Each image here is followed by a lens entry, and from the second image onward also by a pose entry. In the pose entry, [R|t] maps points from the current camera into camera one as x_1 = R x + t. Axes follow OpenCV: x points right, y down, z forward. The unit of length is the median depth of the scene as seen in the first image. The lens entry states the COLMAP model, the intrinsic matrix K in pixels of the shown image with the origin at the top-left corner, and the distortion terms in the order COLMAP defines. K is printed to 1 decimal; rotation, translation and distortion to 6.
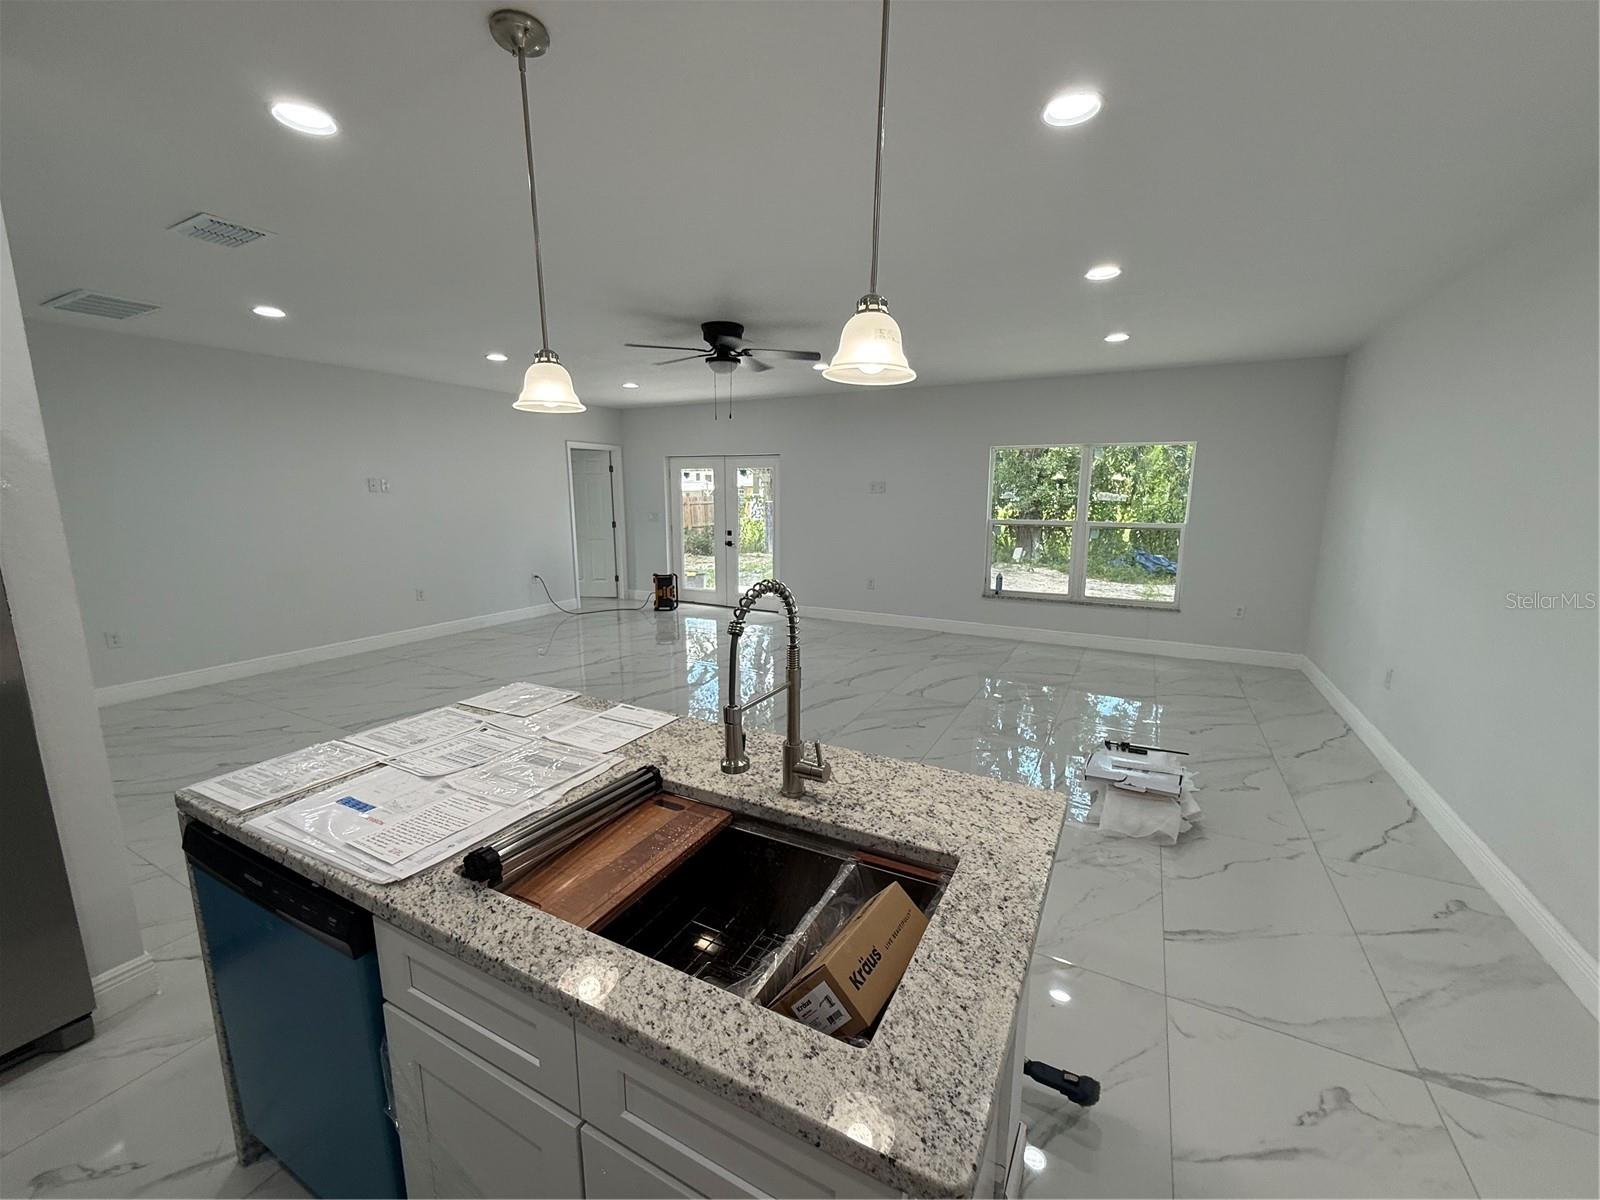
lens RADIAL K [[638.6, 0, 804.1], [0, 638.6, 604.7], [0, 0, 1]] dist [-0.000776, -0.000103]
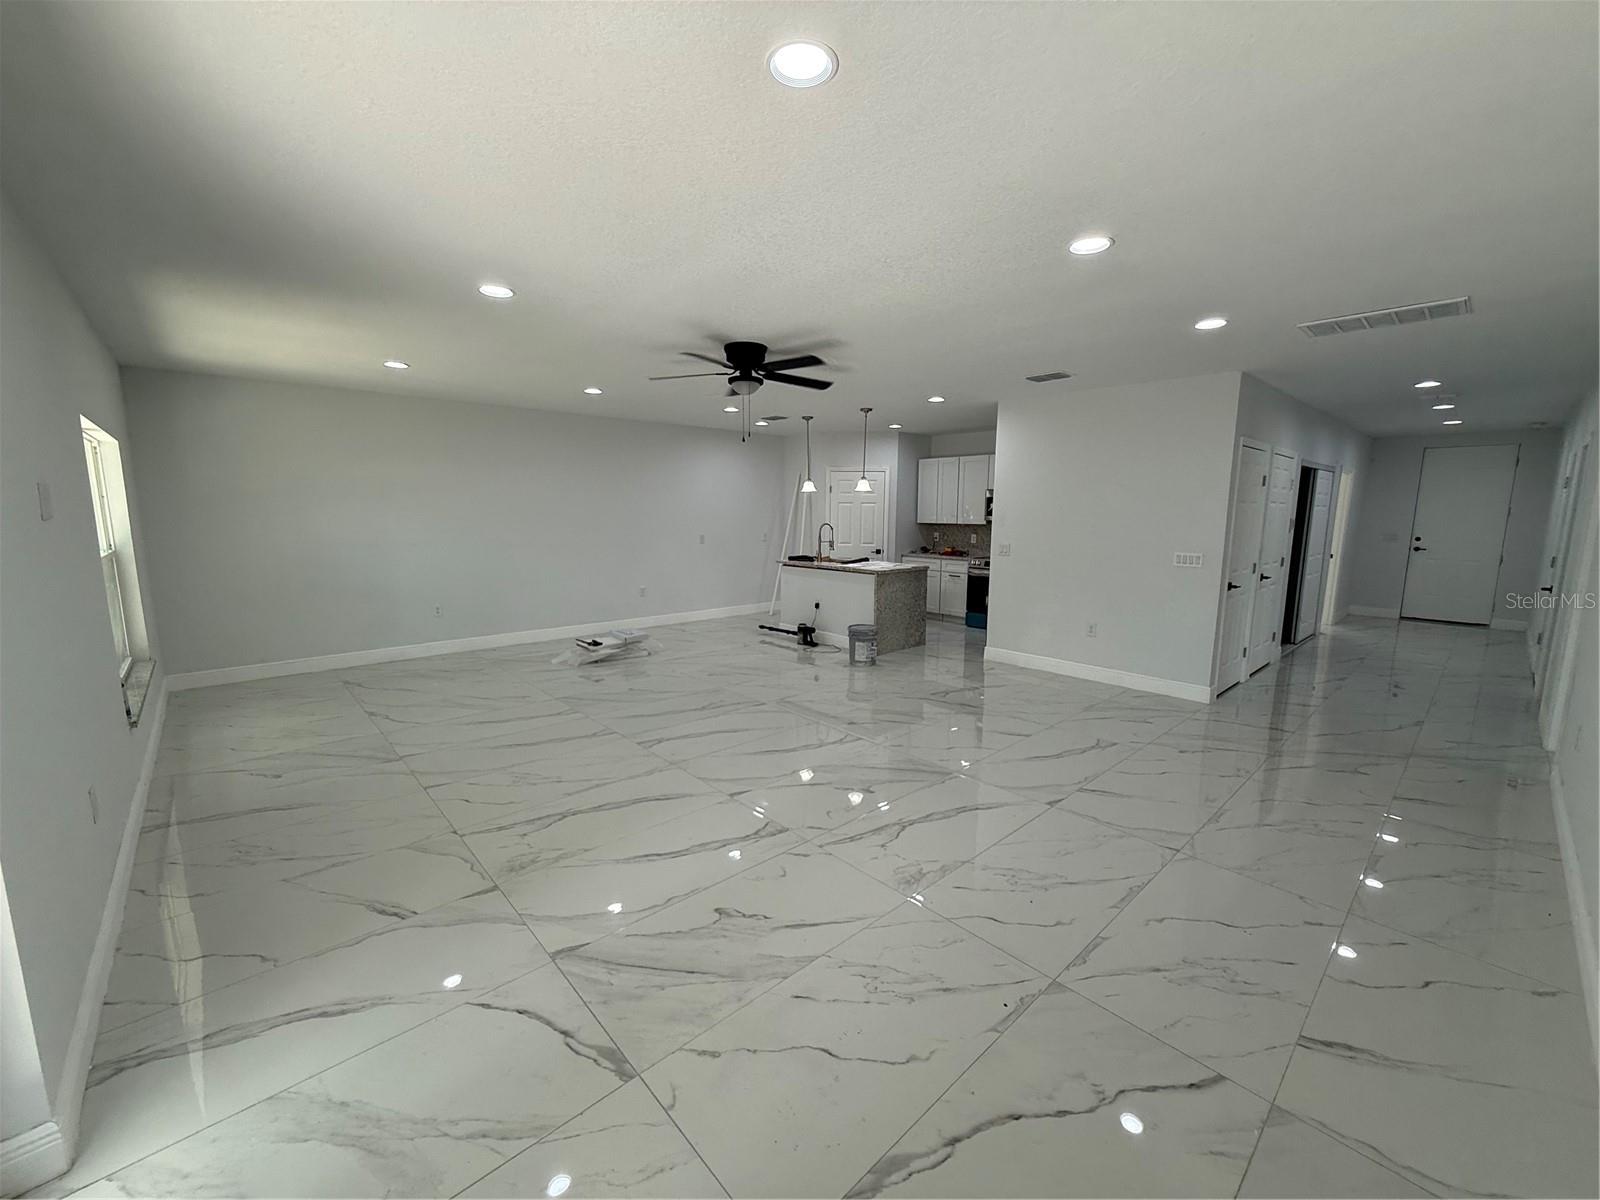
lens RADIAL K [[638.6, 0, 797.7], [0, 638.6, 601.0], [0, 0, 1]] dist [-0.000776, -0.000103]
pose [[-0.938176, -0.056342, 0.341541, -0.521452], [0.055175, 0.949711, 0.308229, -0.331668], [-0.341732, 0.308018, -0.887888, 1.806795]]
